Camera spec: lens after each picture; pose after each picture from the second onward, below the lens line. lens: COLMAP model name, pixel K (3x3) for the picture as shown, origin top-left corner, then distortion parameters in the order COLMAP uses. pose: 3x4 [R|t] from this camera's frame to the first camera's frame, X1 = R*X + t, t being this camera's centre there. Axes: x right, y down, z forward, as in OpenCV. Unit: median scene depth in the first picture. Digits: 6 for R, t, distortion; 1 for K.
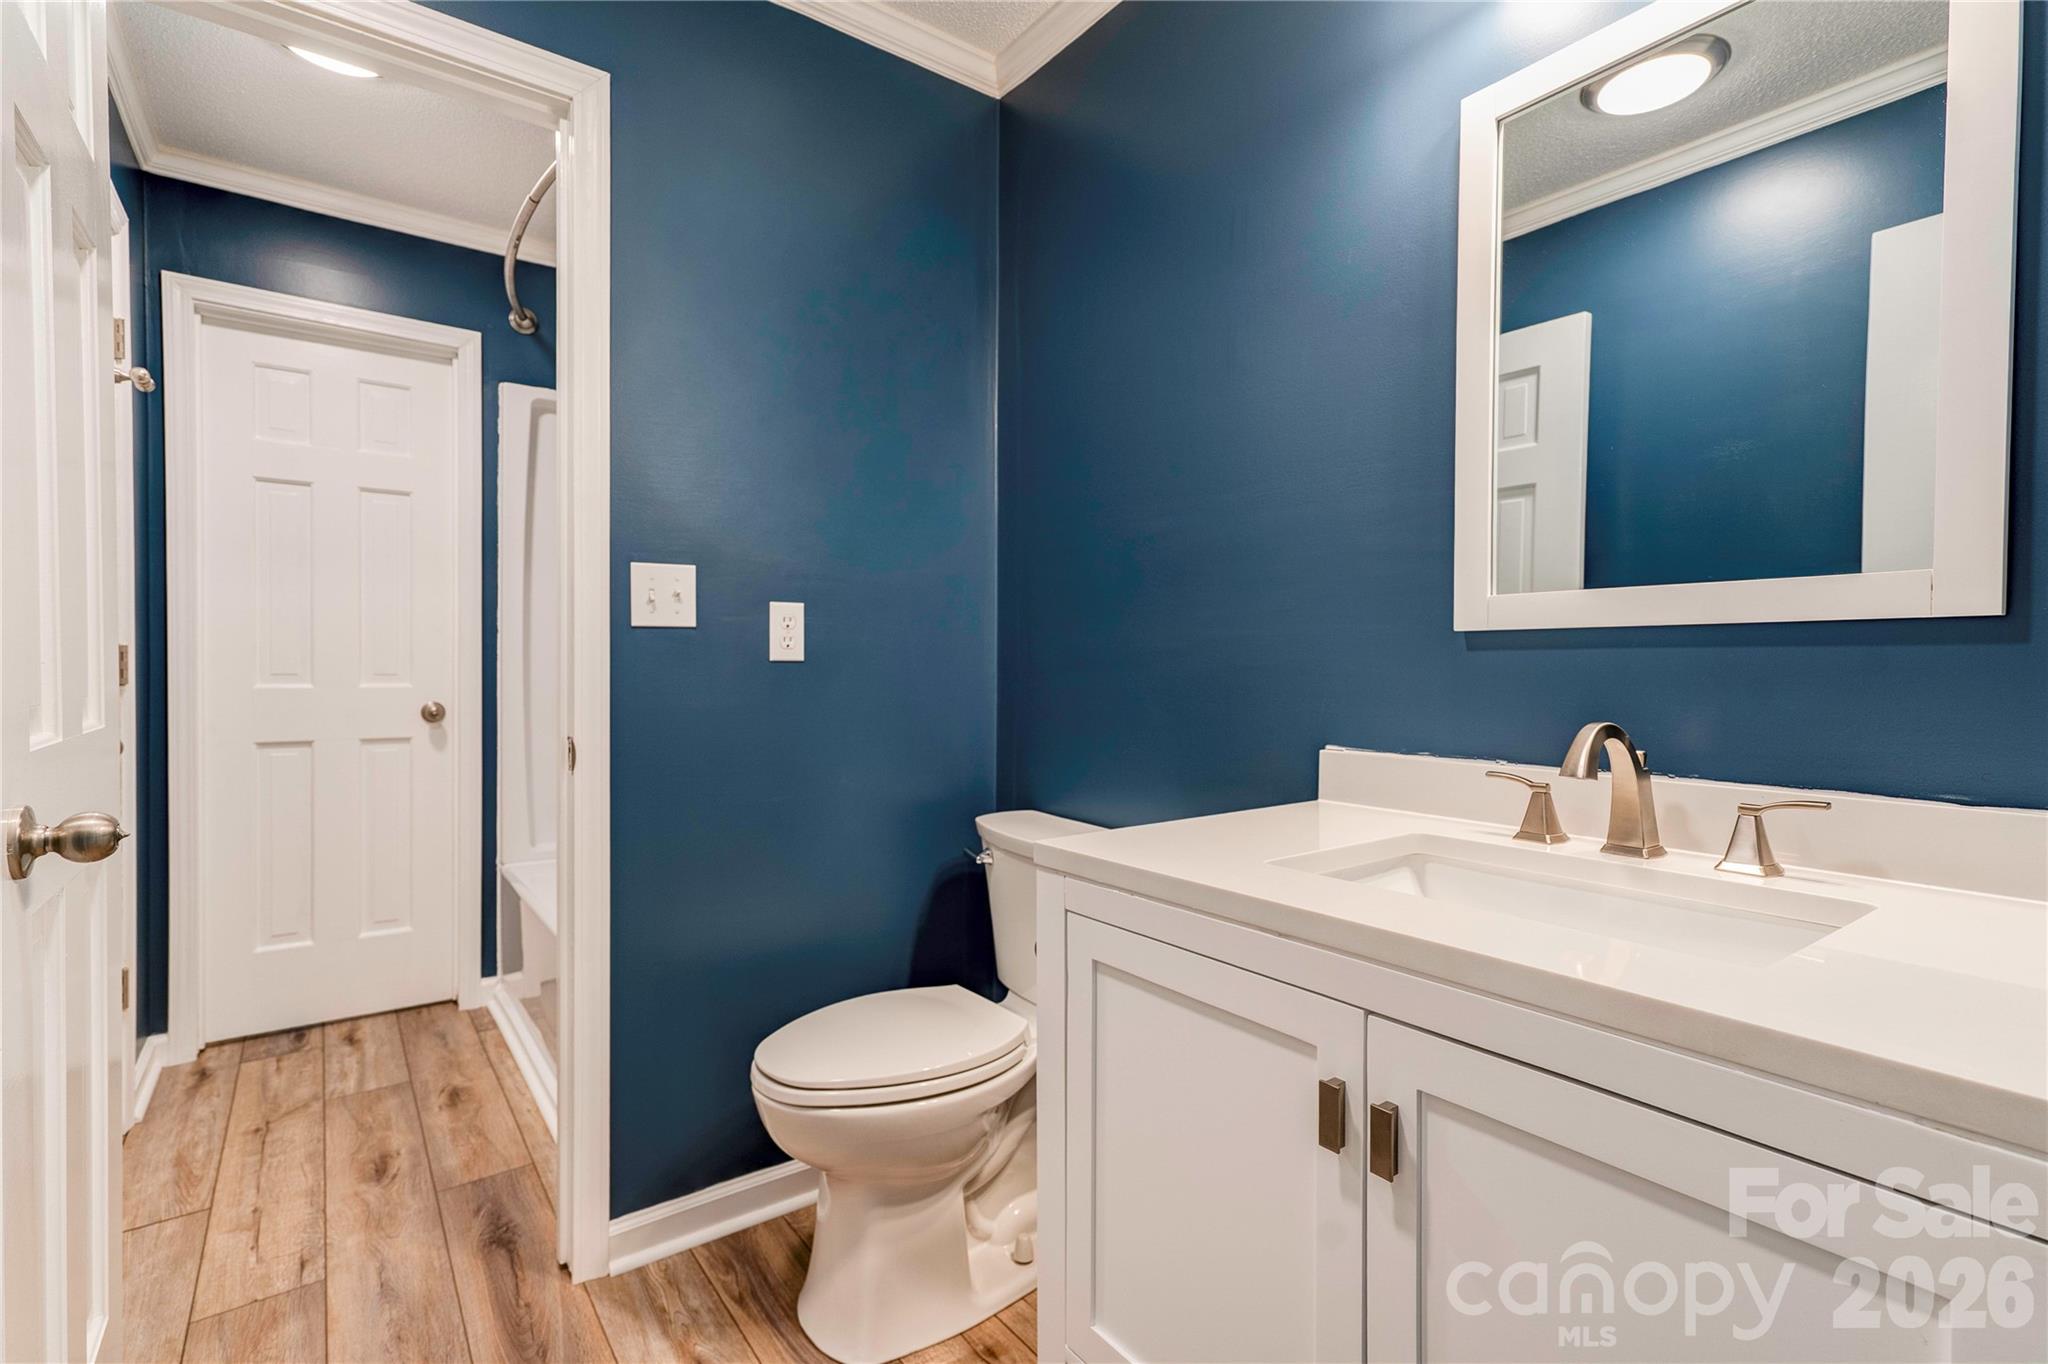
lens RADIAL K [[953.2, 0, 1024.0], [0, 953.2, 682.0], [0, 0, 1]] dist [-0.005191, 0.011405]
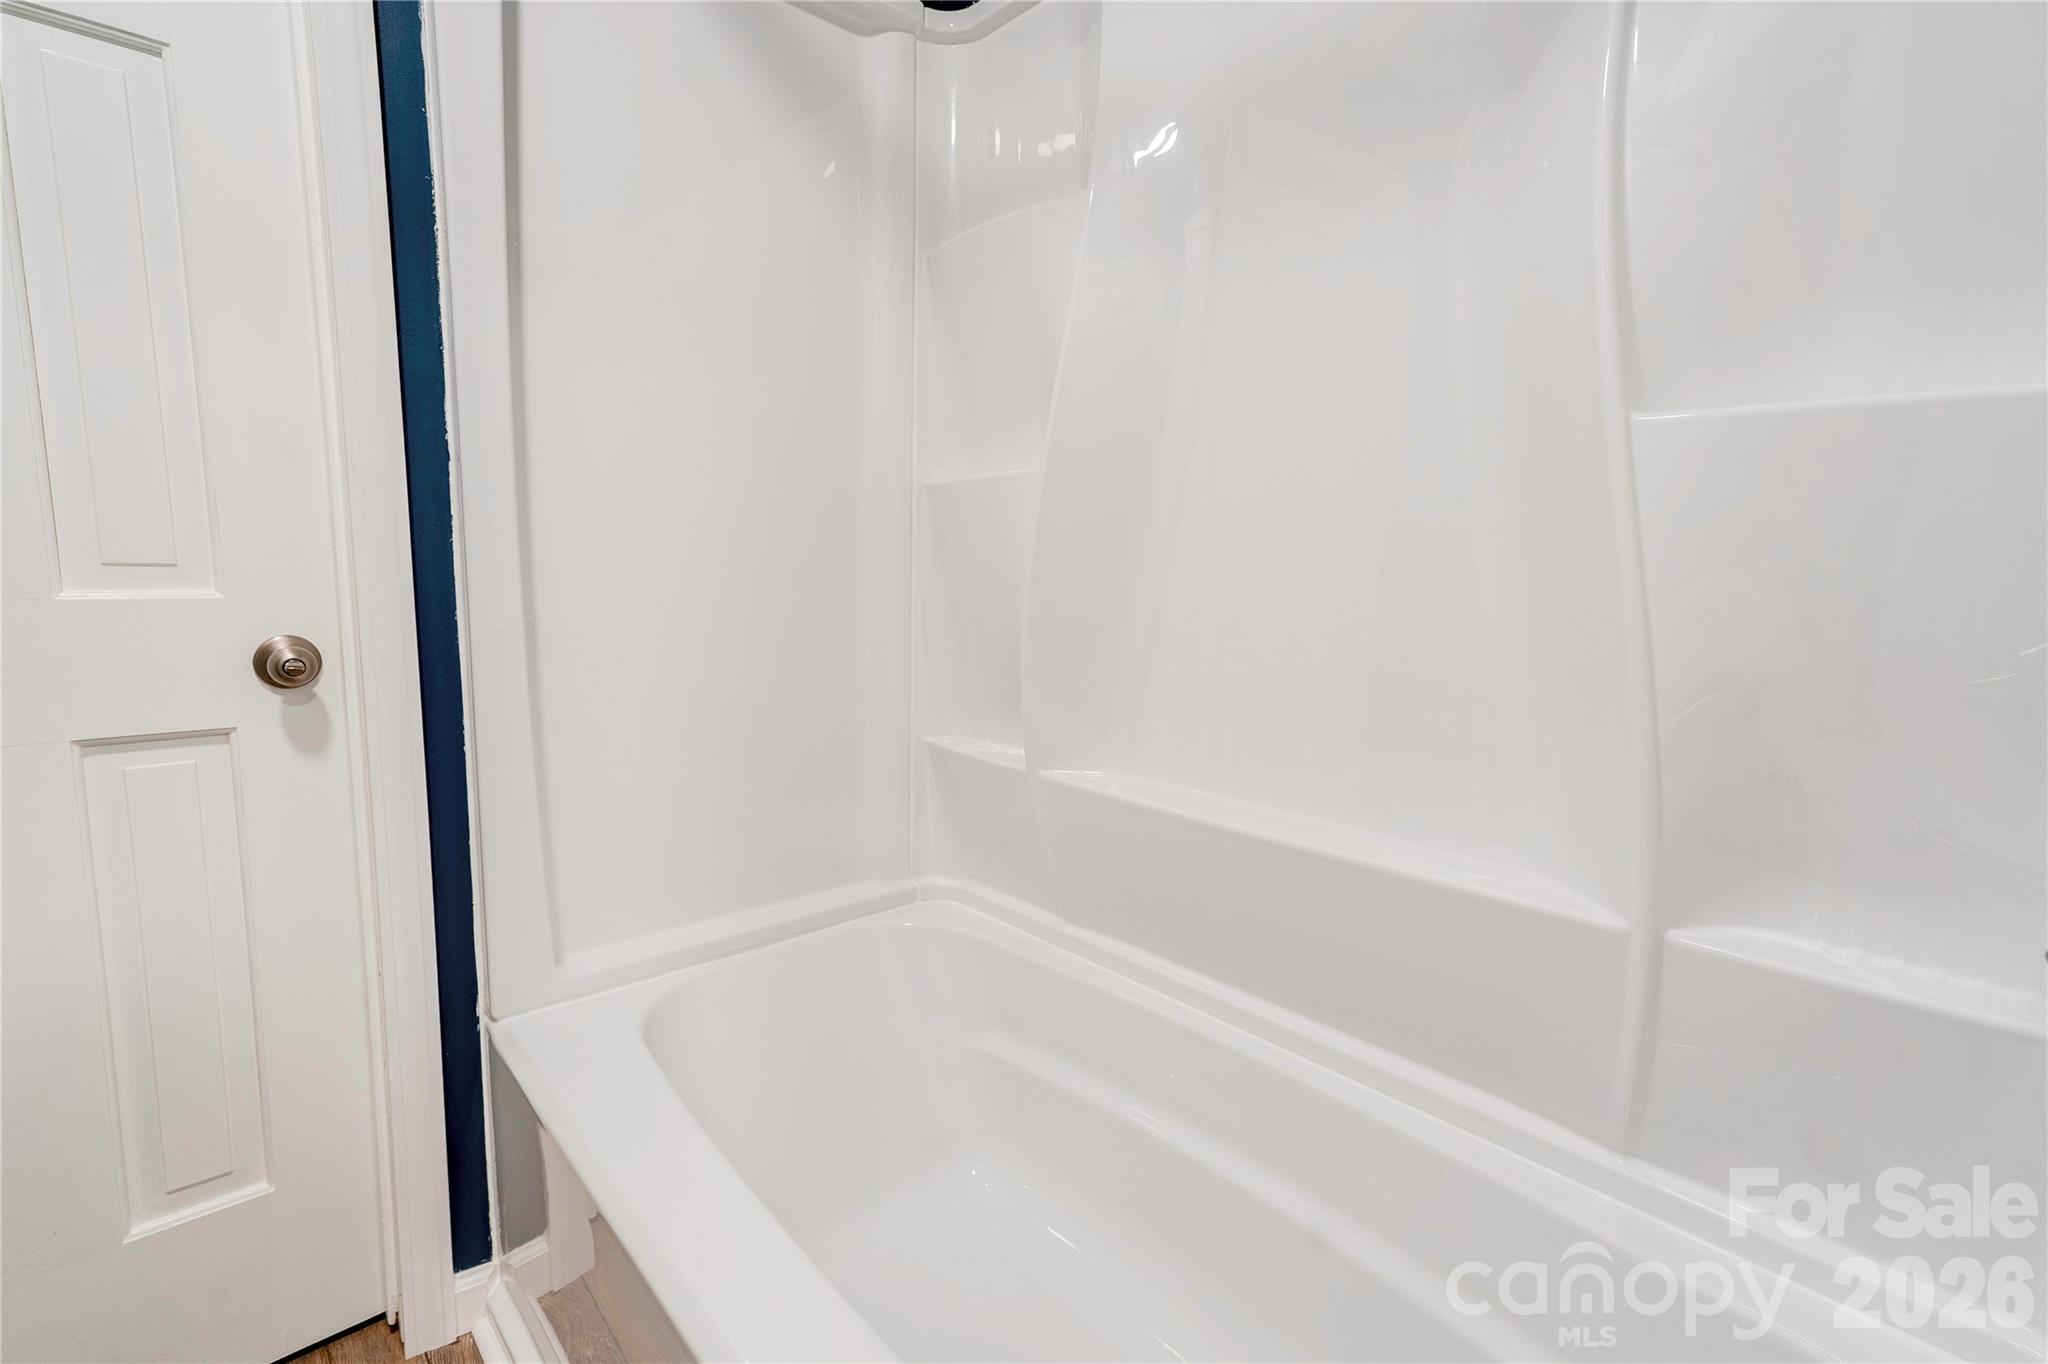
lens RADIAL K [[953.2, 0, 1024.0], [0, 953.2, 682.0], [0, 0, 1]] dist [-0.005191, 0.011405]
pose [[0.999263, -0.005127, 0.038047, -0.328943], [0.001336, 0.995085, 0.099014, 0.001326], [-0.038367, -0.098890, 0.994358, 0.590903]]
